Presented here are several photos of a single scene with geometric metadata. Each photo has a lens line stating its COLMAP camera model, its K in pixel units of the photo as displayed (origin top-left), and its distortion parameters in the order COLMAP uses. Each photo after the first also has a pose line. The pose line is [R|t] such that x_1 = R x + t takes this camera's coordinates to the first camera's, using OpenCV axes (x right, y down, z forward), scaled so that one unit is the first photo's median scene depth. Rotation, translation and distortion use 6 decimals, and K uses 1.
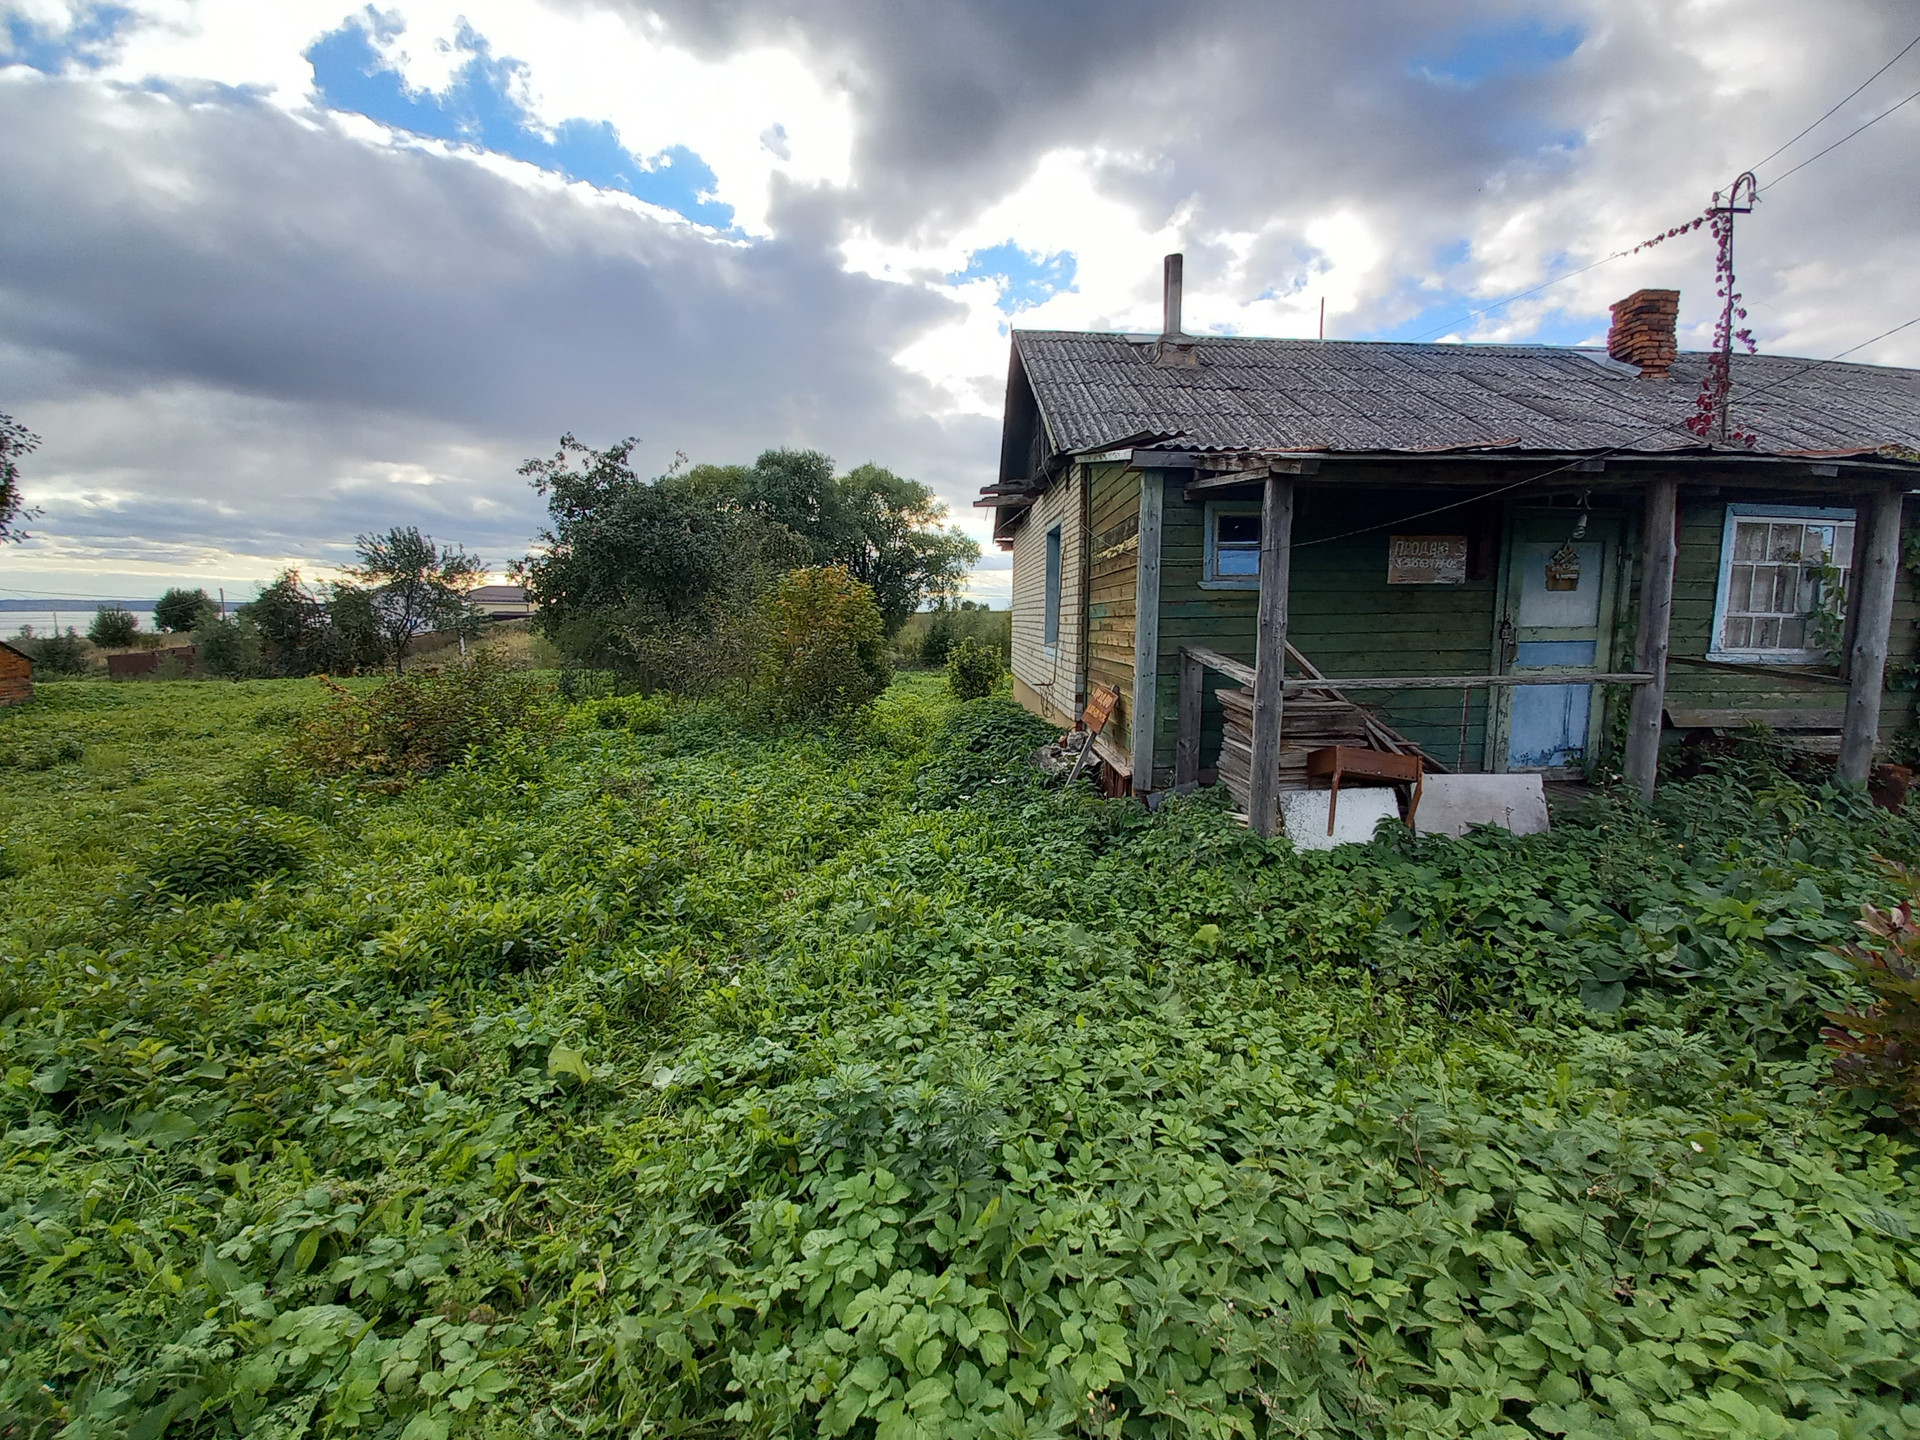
lens RADIAL K [[748.4, 0, 966.8], [0, 748.4, 707.7], [0, 0, 1]] dist [0.014594, -0.012348]
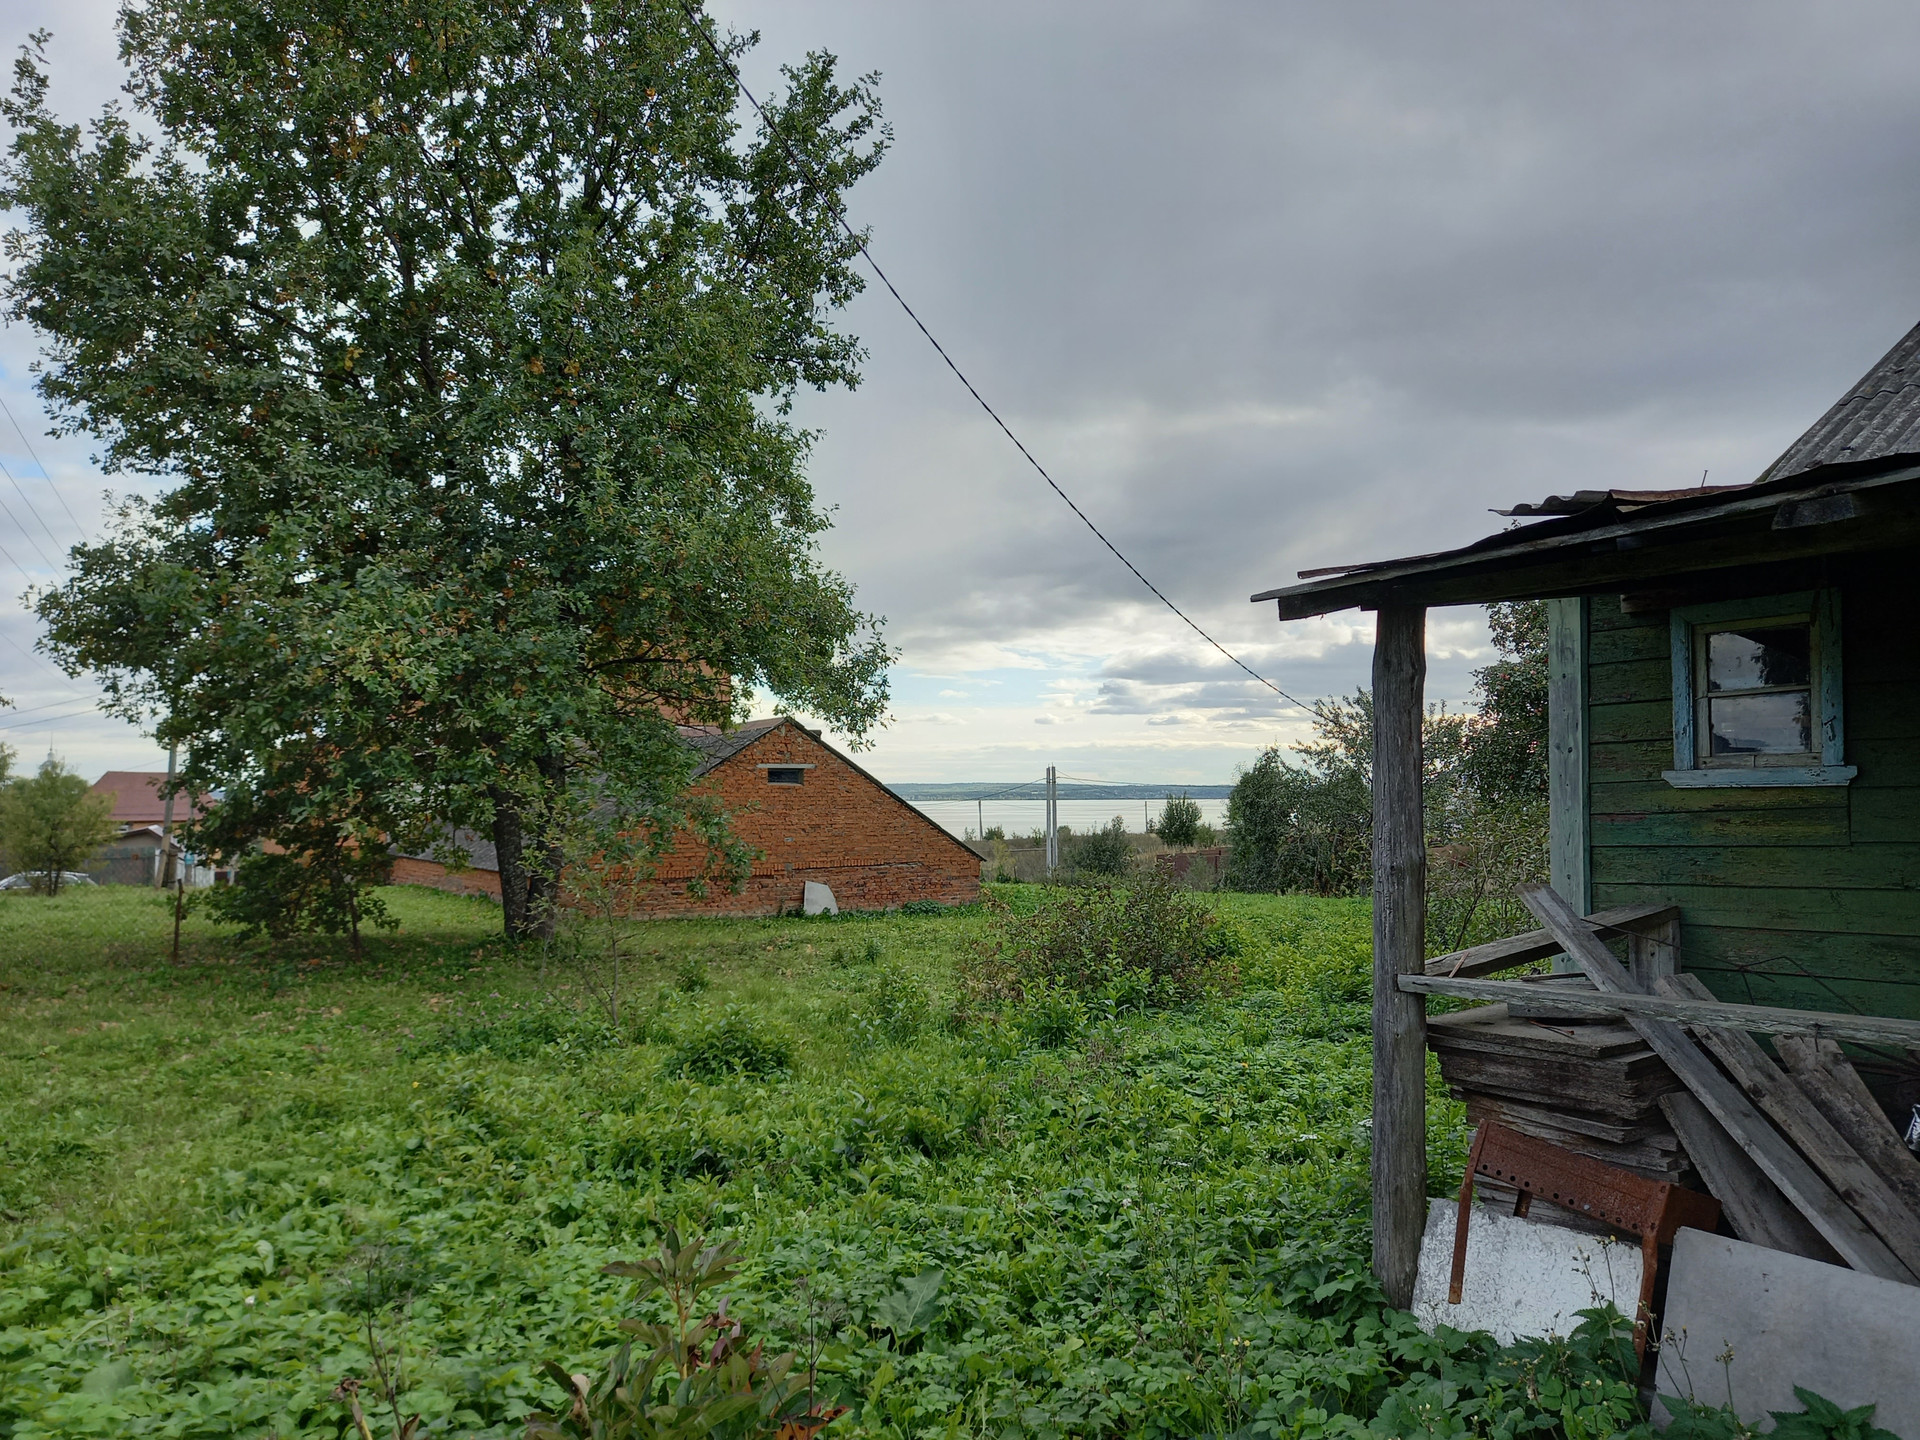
lens RADIAL K [[1430.8, 0, 957.7], [0, 1430.8, 714.6], [0, 0, 1]] dist [0.036561, -0.040286]
pose [[0.502721, -0.057417, -0.862540, 0.171566], [-0.100327, 0.987174, -0.124188, -0.008820], [0.858607, 0.148968, 0.490513, 0.029937]]
